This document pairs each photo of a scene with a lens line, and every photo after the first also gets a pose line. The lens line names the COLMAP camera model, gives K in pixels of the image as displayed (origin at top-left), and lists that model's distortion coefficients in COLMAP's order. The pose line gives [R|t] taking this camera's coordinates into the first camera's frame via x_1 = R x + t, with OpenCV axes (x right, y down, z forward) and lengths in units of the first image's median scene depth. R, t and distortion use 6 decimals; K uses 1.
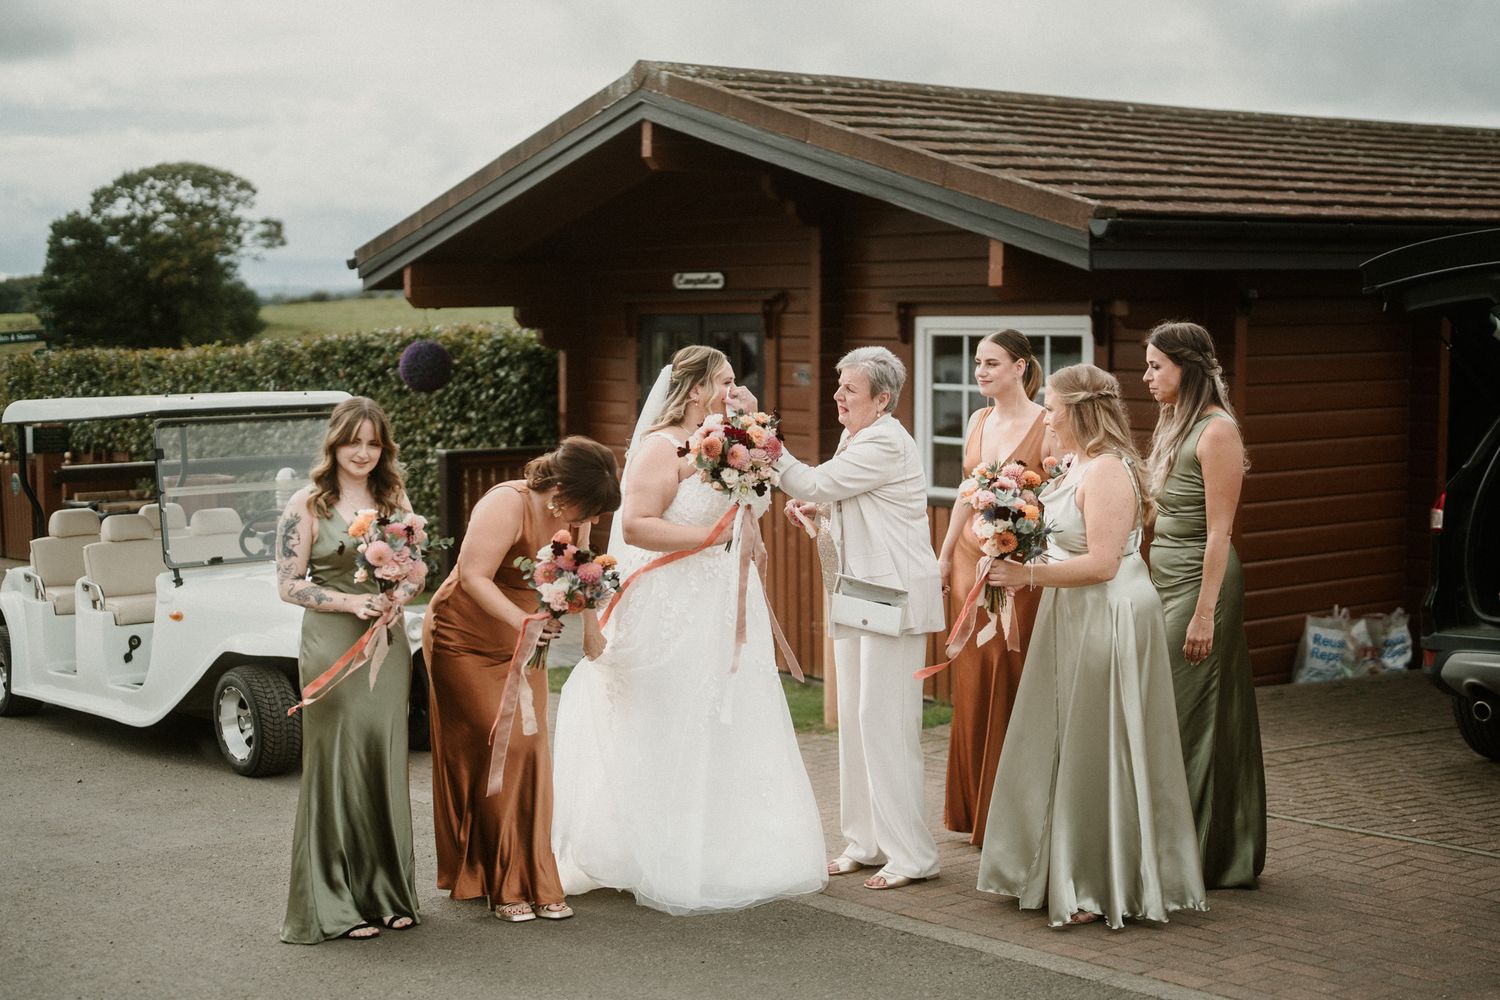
lens RADIAL K [[2146.5, 0, 719.4], [0, 2146.5, 502.8], [0, 0, 1]] dist [-0.132055, 0.803038]
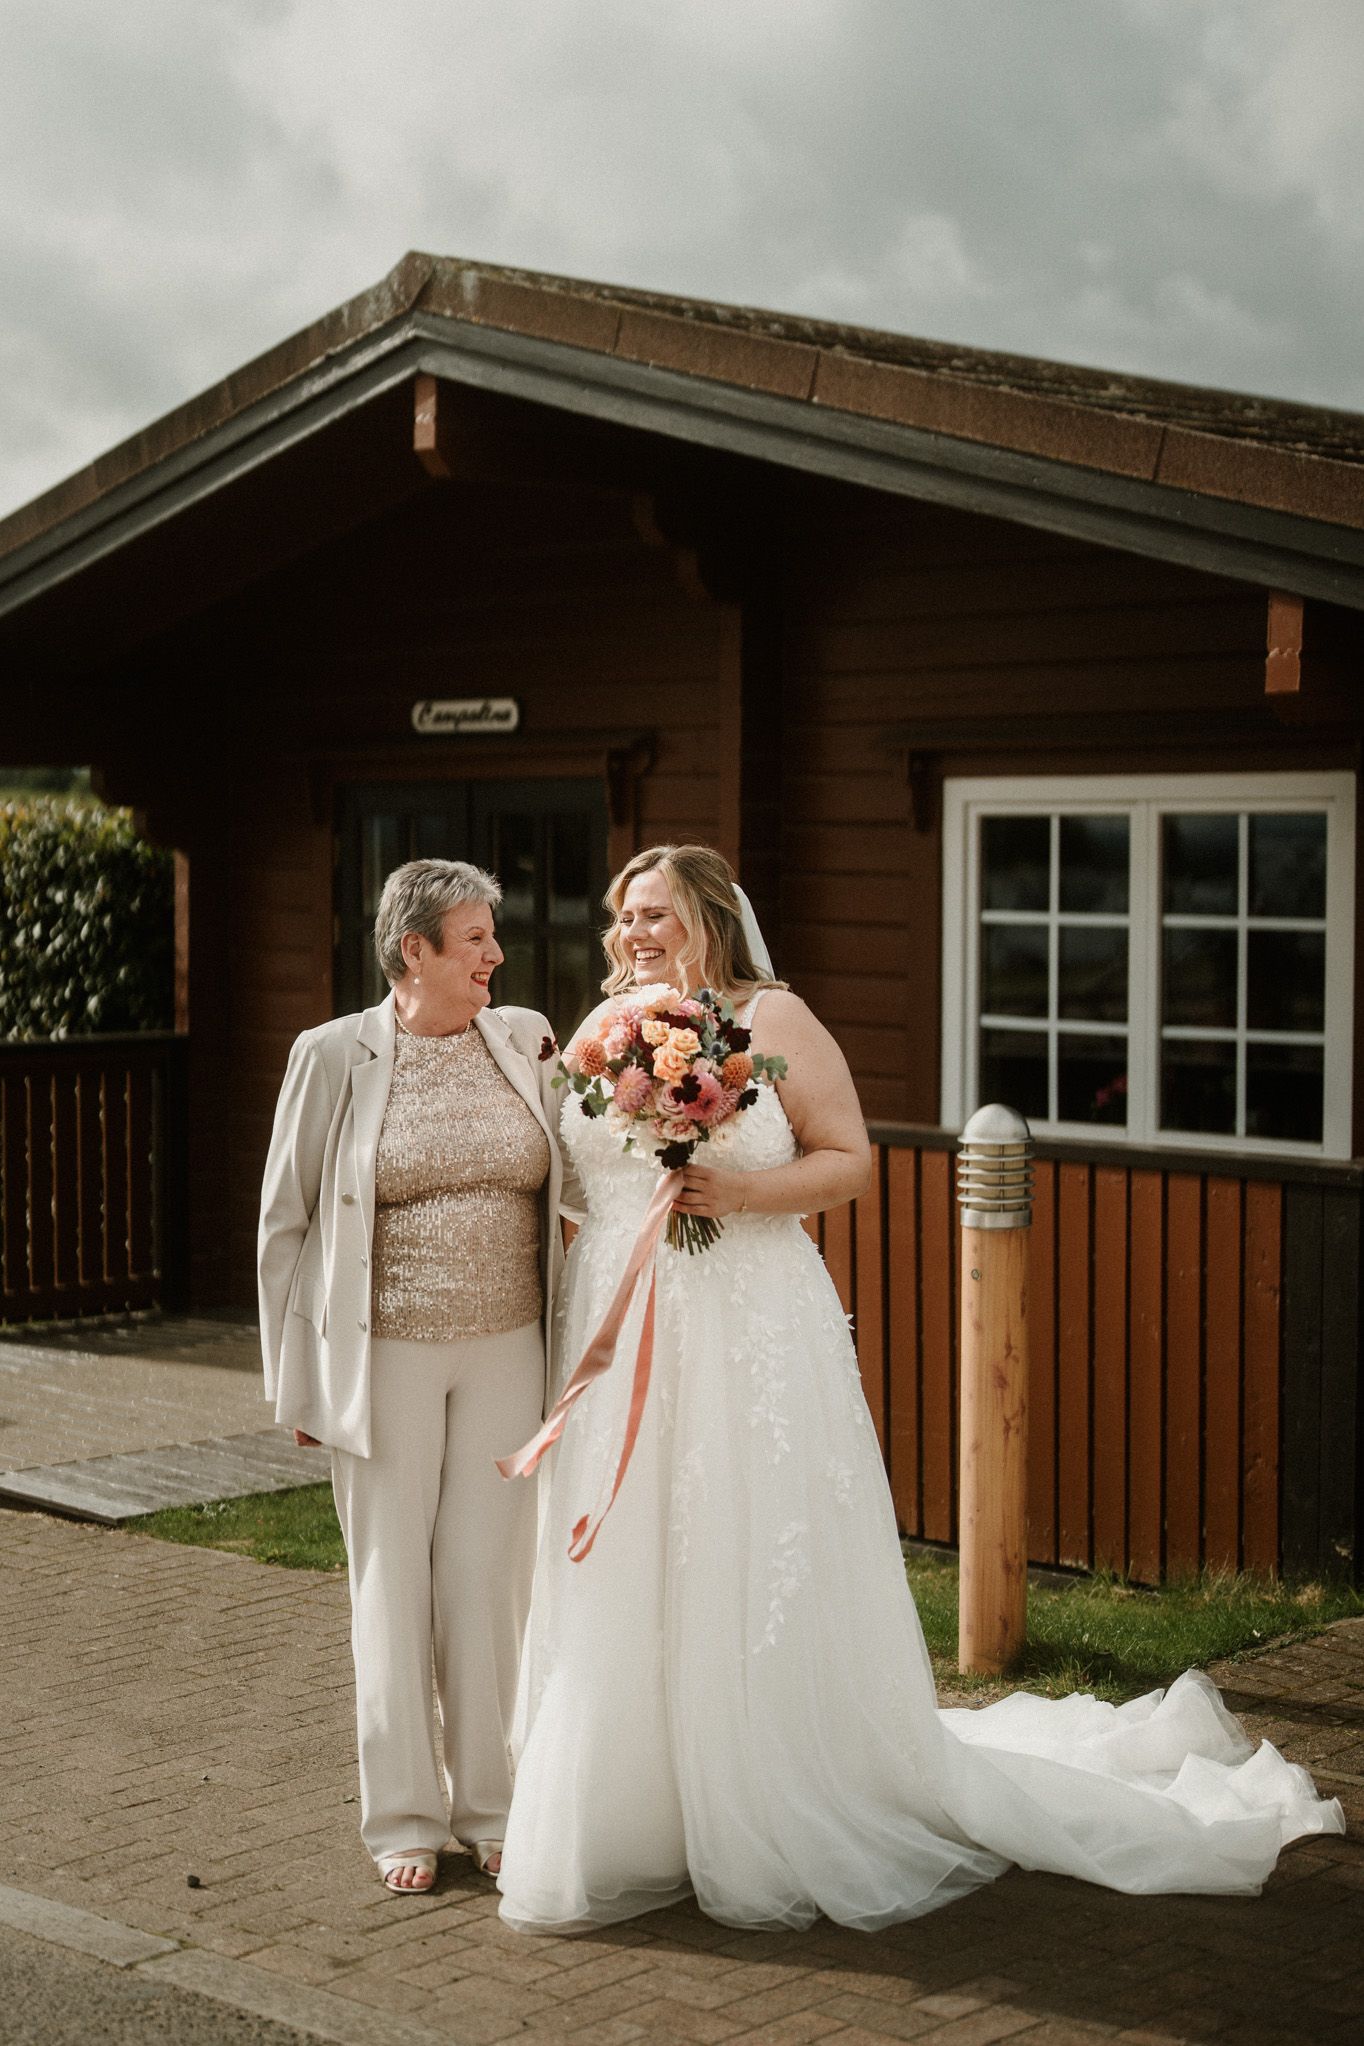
lens RADIAL K [[3147.0, 0, 583.0], [0, 3147.0, 1019.3], [0, 0, 1]] dist [-0.042946, -0.014063]
pose [[0.993306, -0.003687, 0.115455, -0.075647], [0.006786, 0.999627, -0.026457, -0.010355], [-0.115314, 0.027064, 0.992960, 0.259962]]
